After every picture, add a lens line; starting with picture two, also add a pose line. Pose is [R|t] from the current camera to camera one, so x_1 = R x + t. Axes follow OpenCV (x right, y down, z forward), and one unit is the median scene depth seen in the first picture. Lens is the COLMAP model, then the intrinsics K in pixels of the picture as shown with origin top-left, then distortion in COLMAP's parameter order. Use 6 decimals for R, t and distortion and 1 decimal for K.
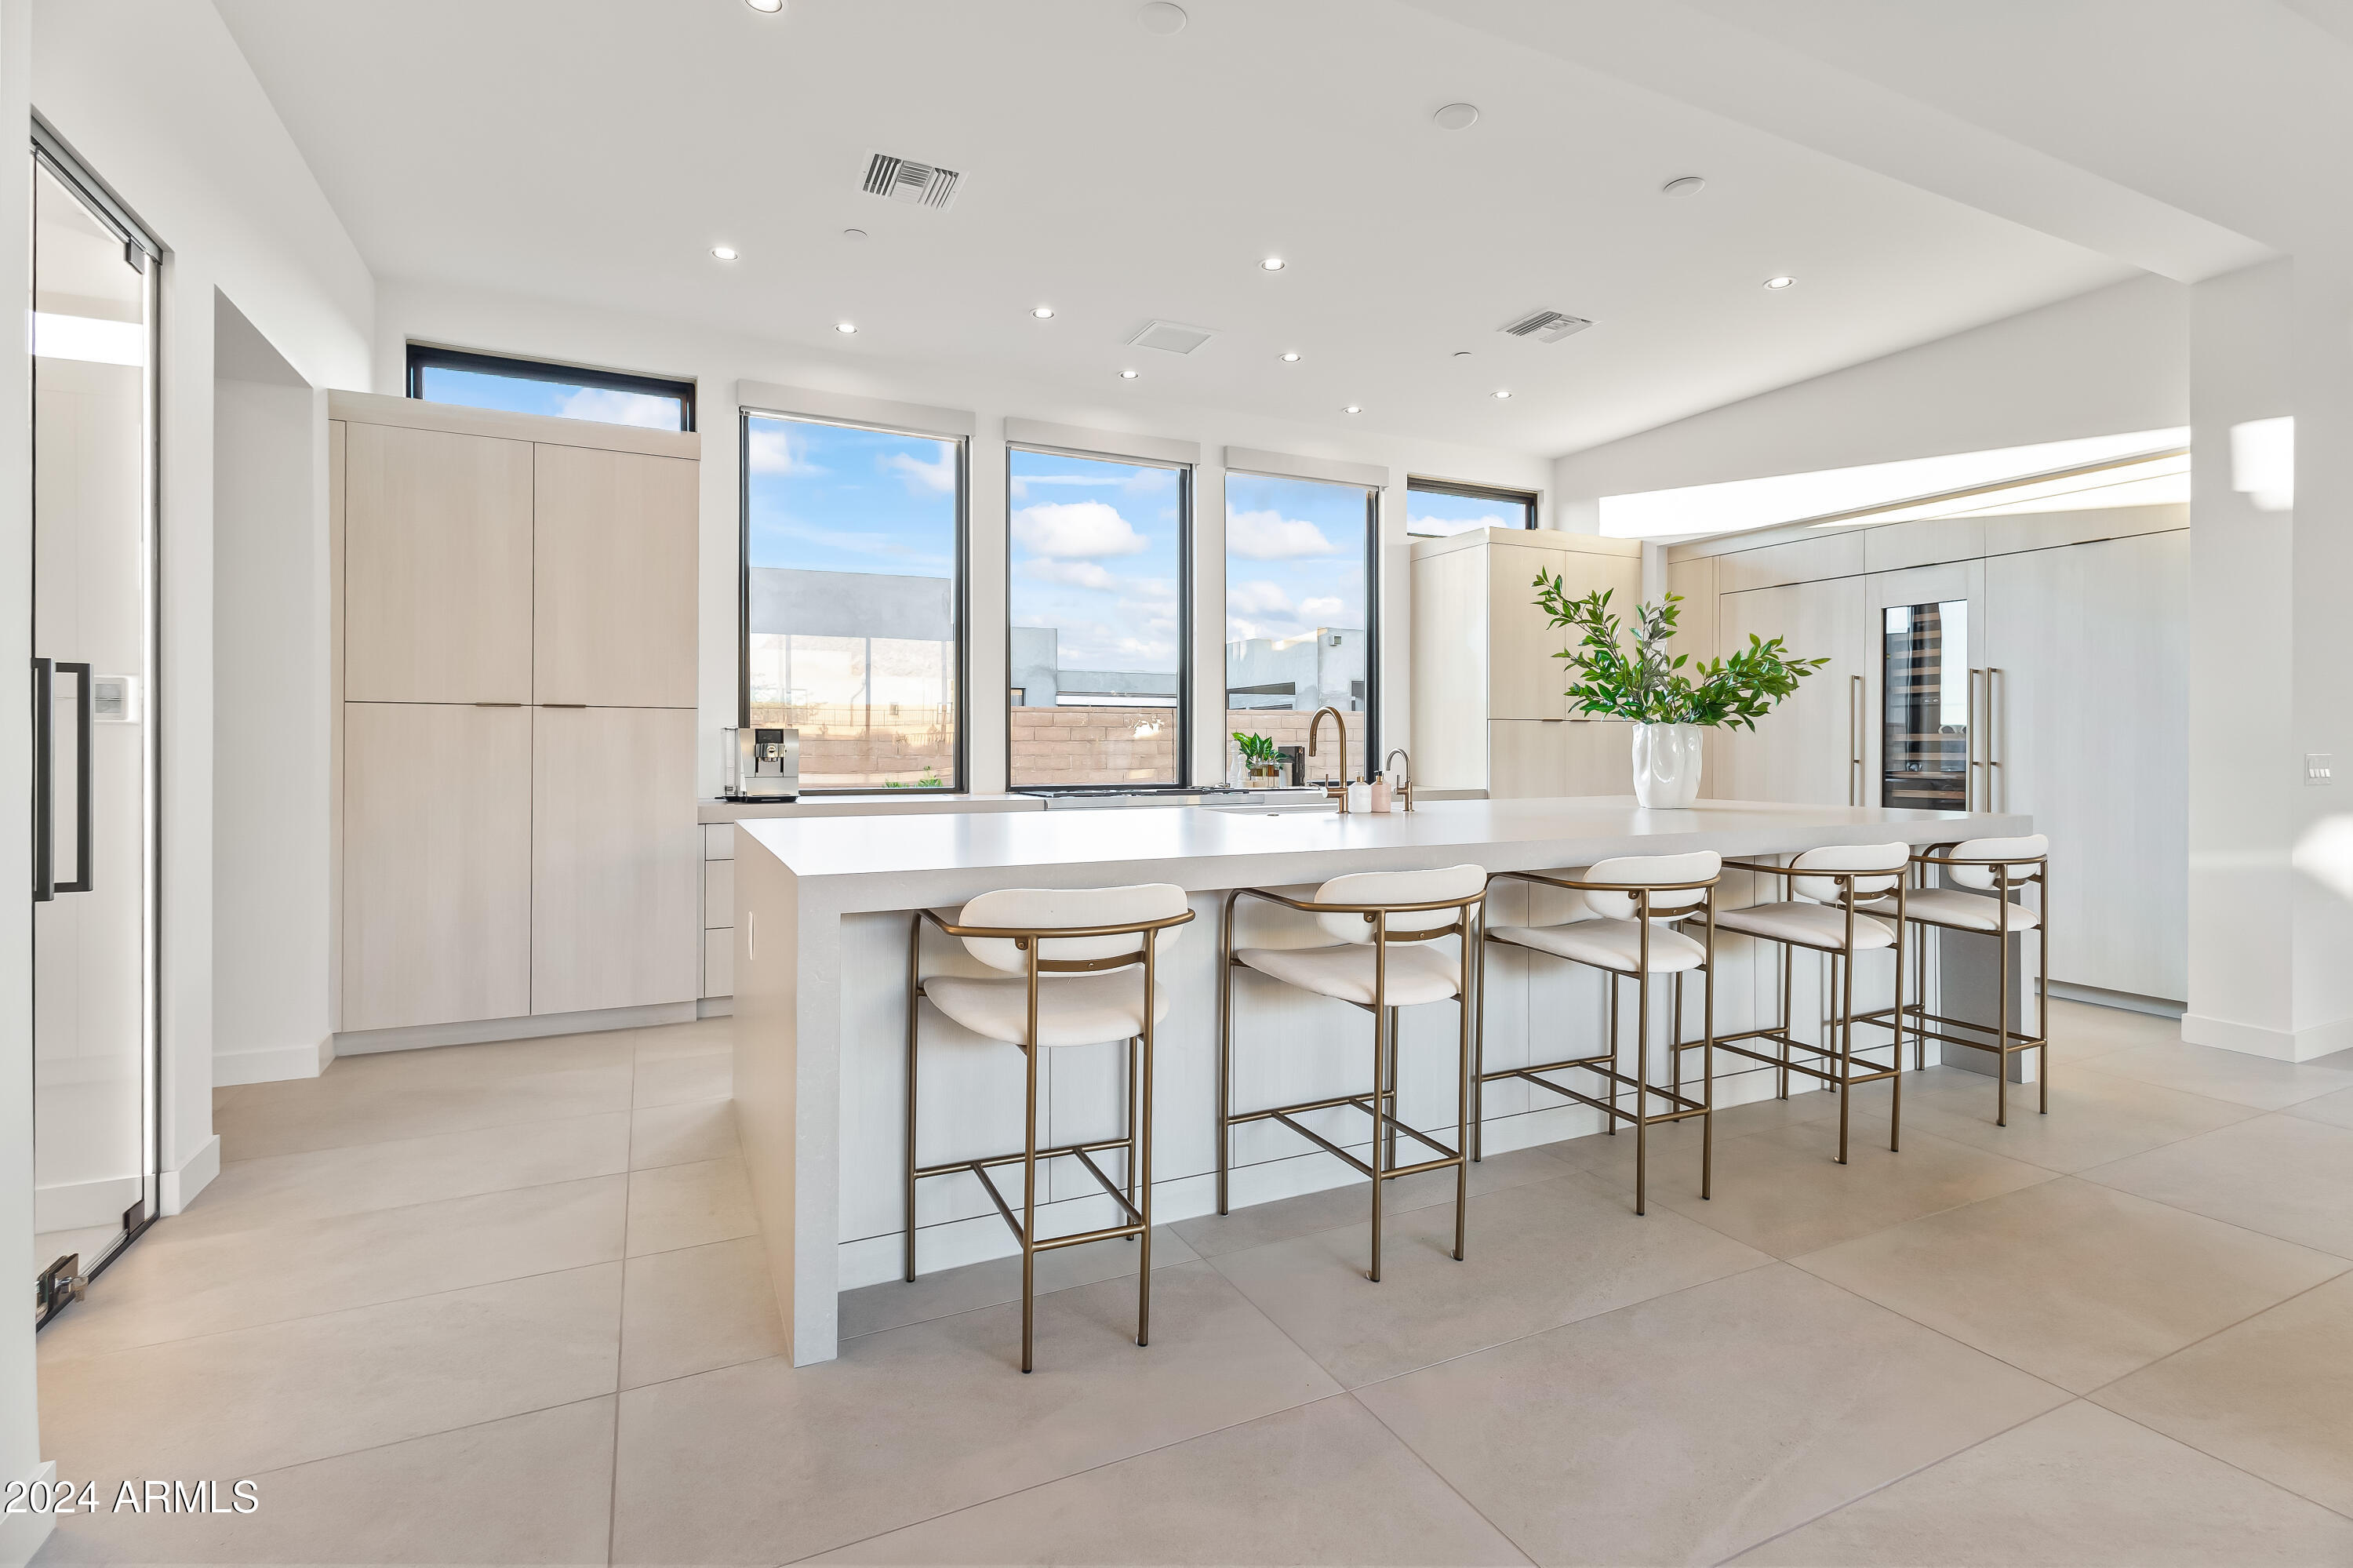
lens RADIAL K [[1124.9, 0, 1189.4], [0, 1124.9, 752.4], [0, 0, 1]] dist [0.024314, 0.000410]
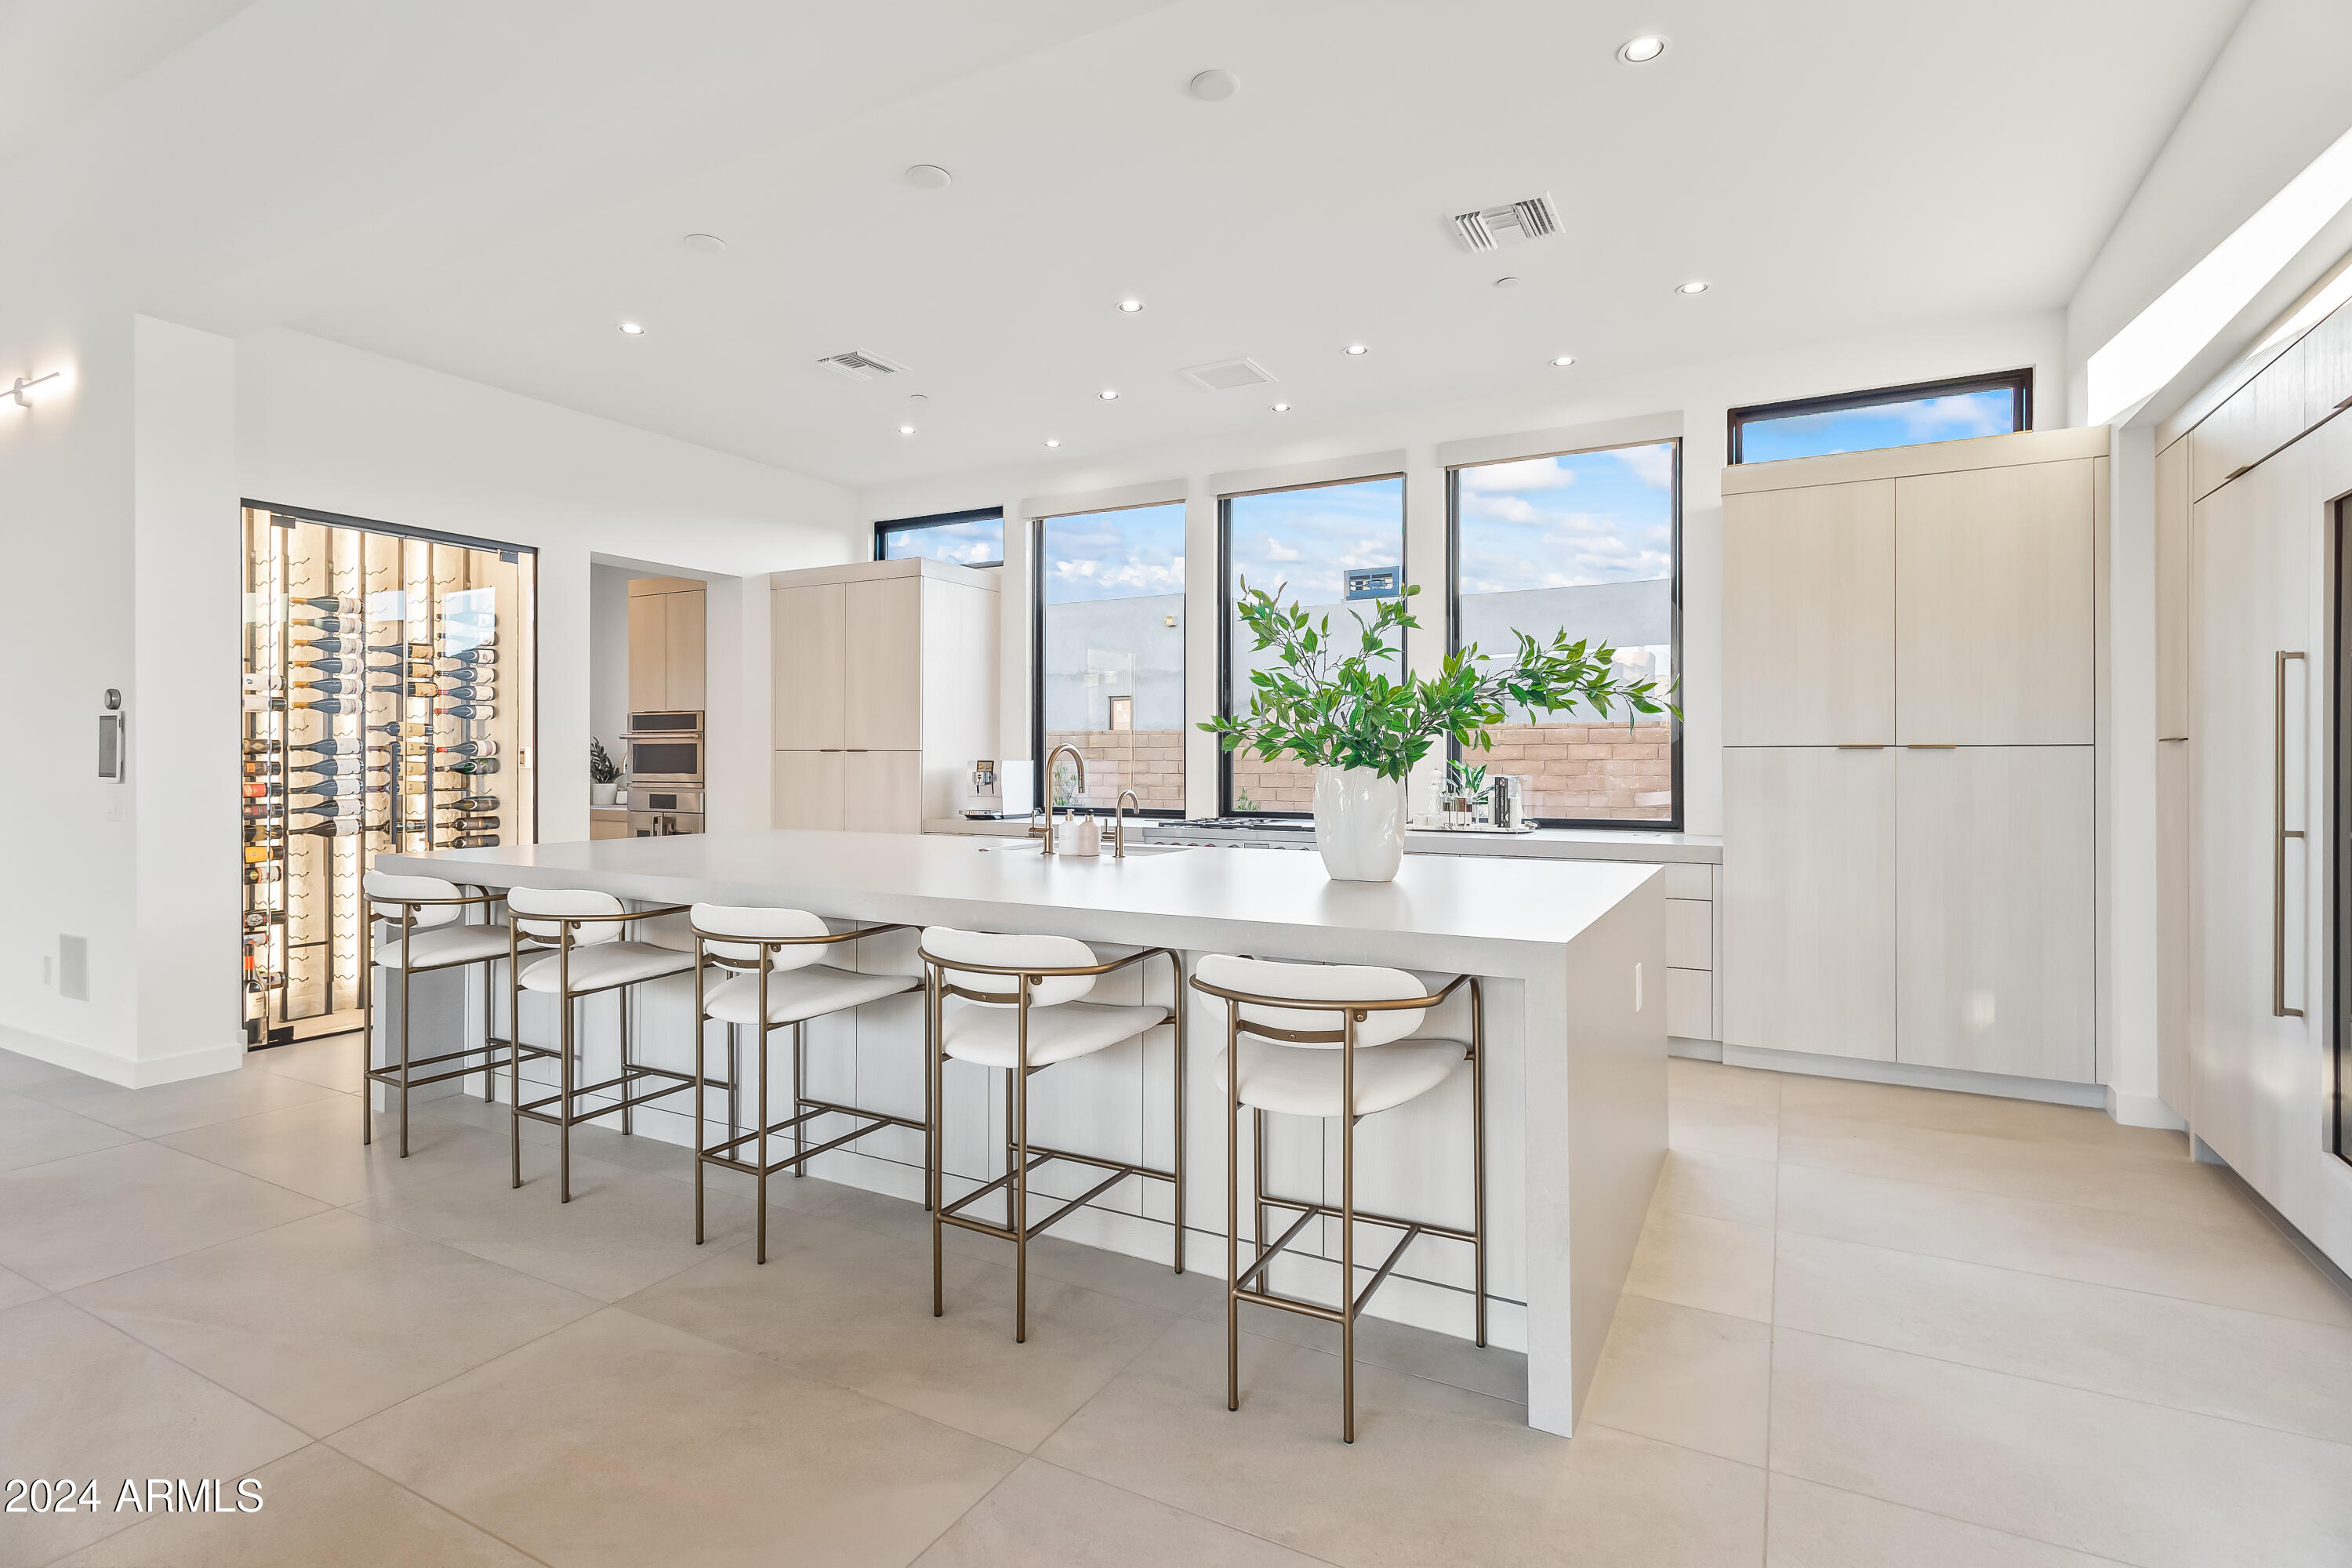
lens RADIAL K [[1103.1, 0, 1188.9], [0, 1103.1, 768.3], [0, 0, 1]] dist [0.001103, 0.000118]
pose [[0.578947, 0.006401, -0.815340, 0.923089], [0.000629, 0.999965, 0.008297, -0.027075], [0.815365, -0.005316, 0.578923, 0.479331]]
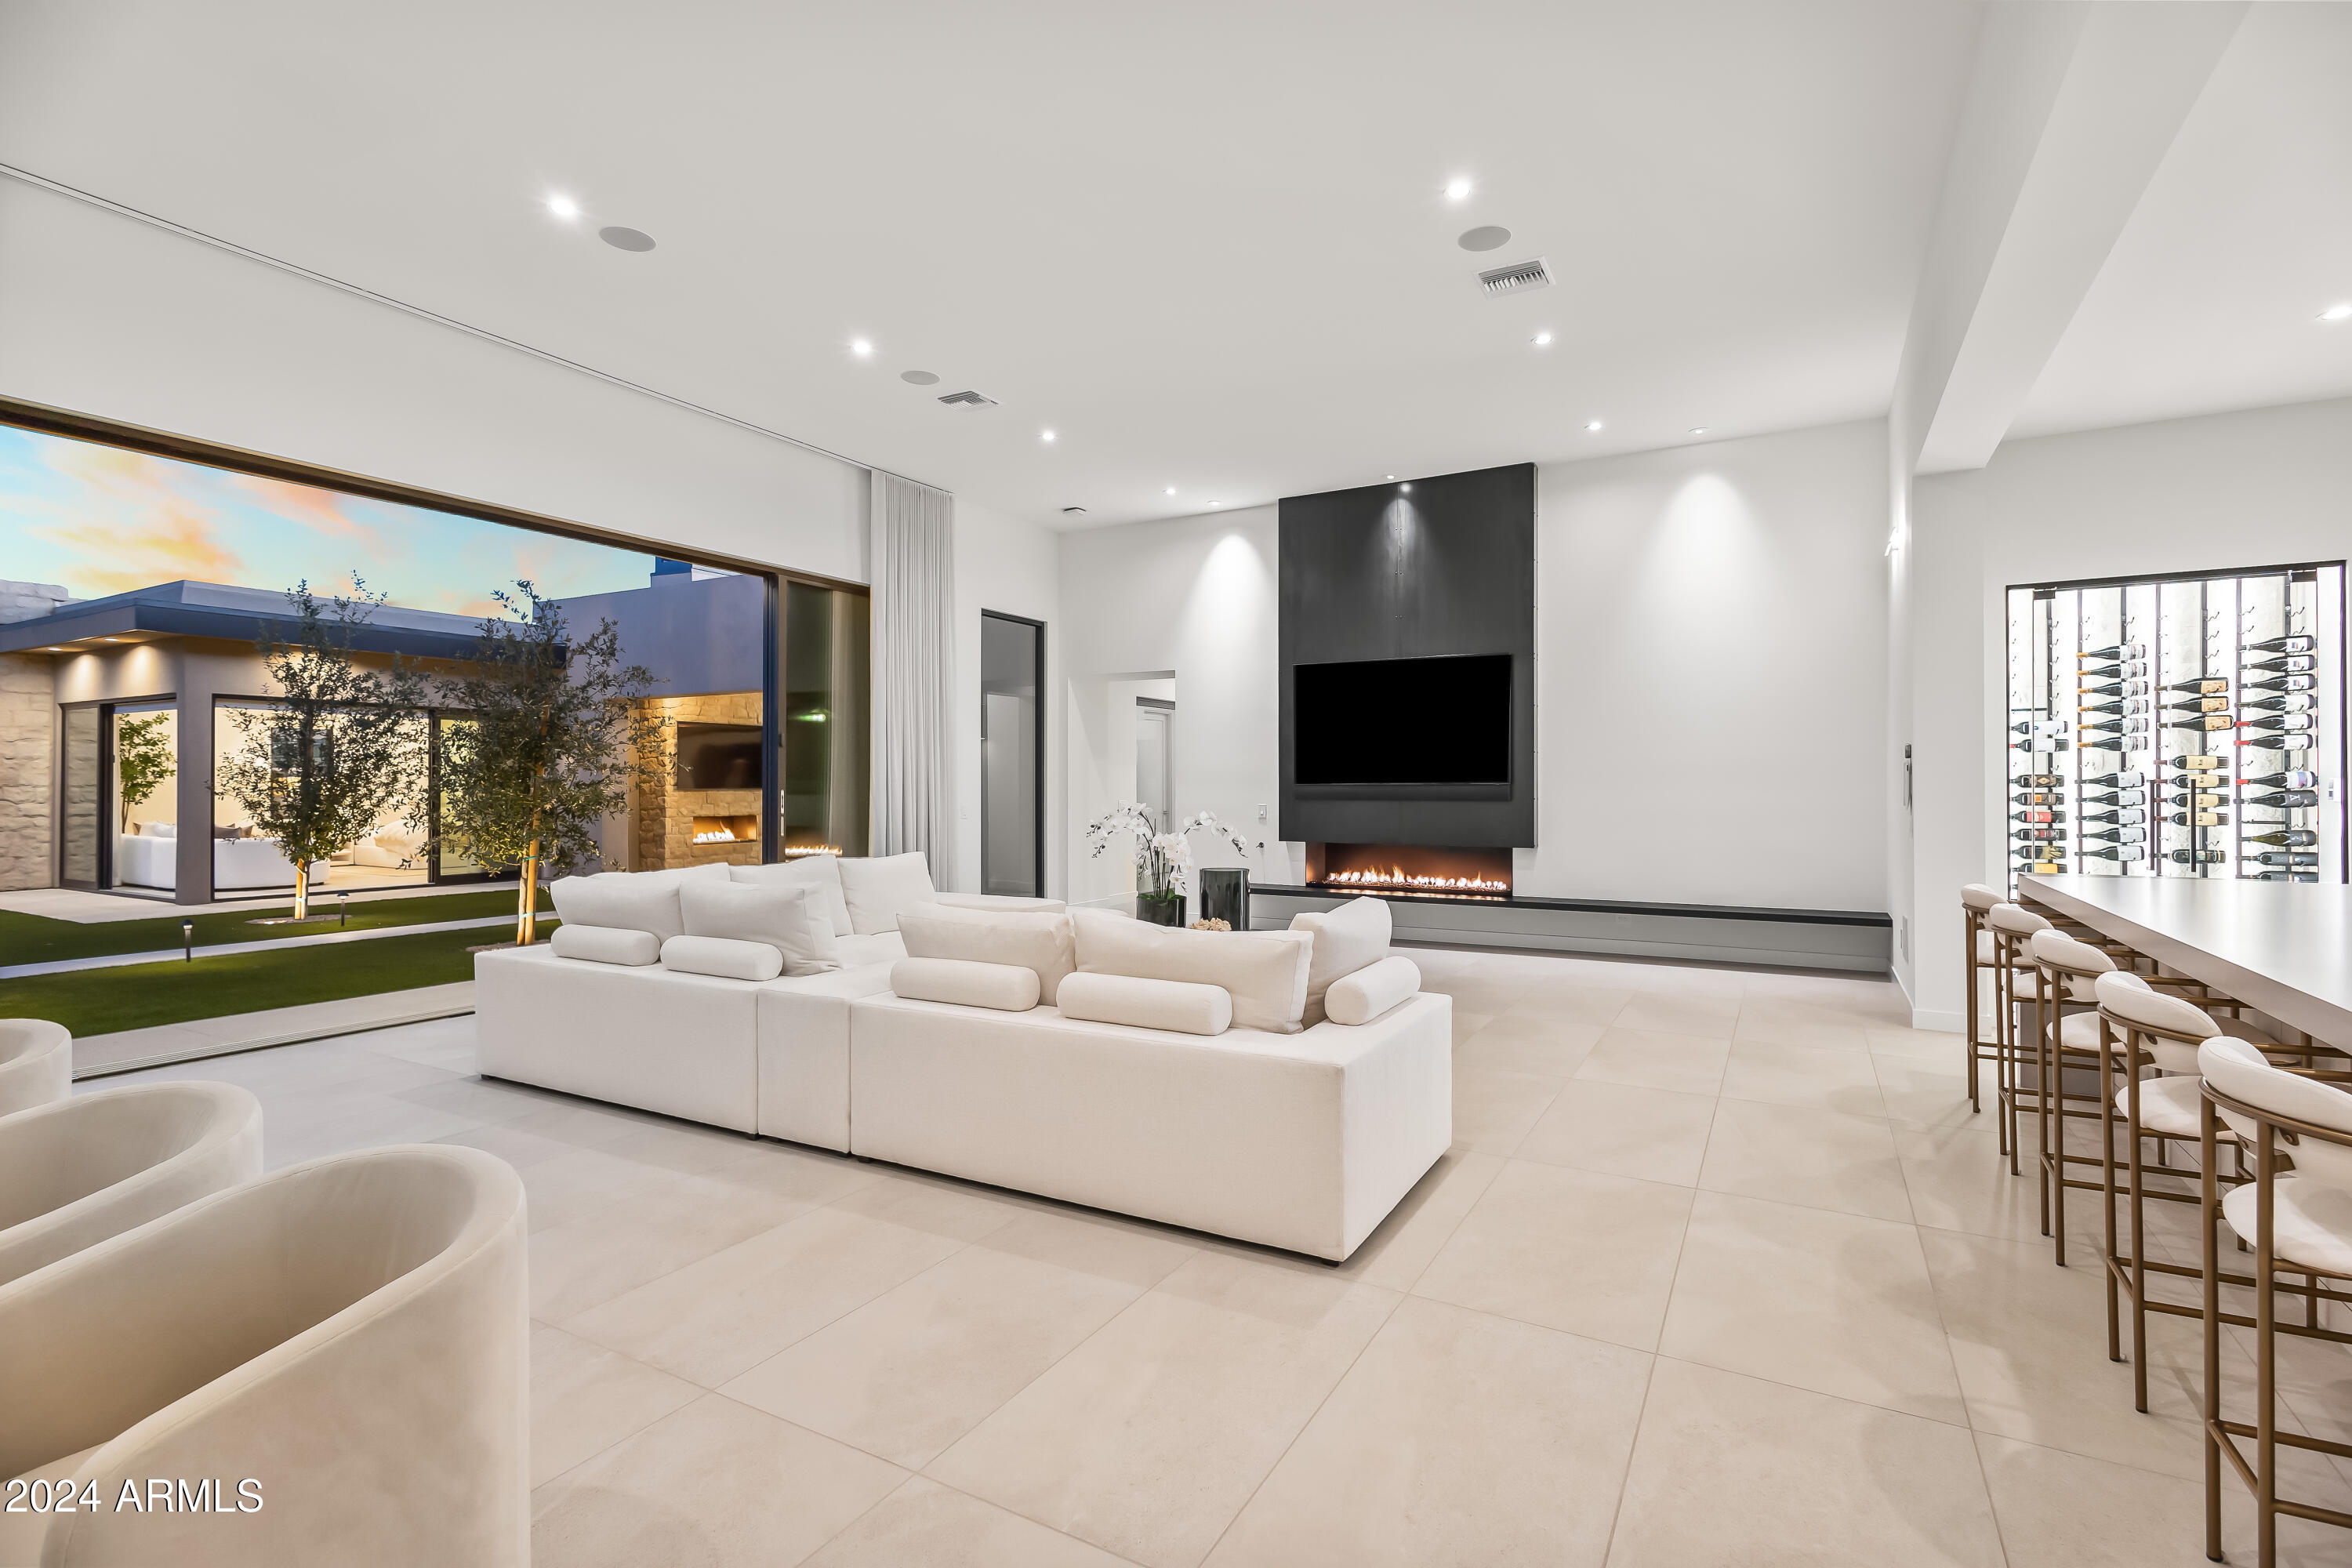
lens RADIAL K [[1103.1, 0, 1188.9], [0, 1103.1, 768.3], [0, 0, 1]] dist [0.001103, 0.000118]
pose [[-0.824201, -0.013141, -0.566144, 1.096403], [-0.001749, 0.999785, -0.020660, -0.025540], [0.566294, -0.016038, -0.824047, 0.865518]]
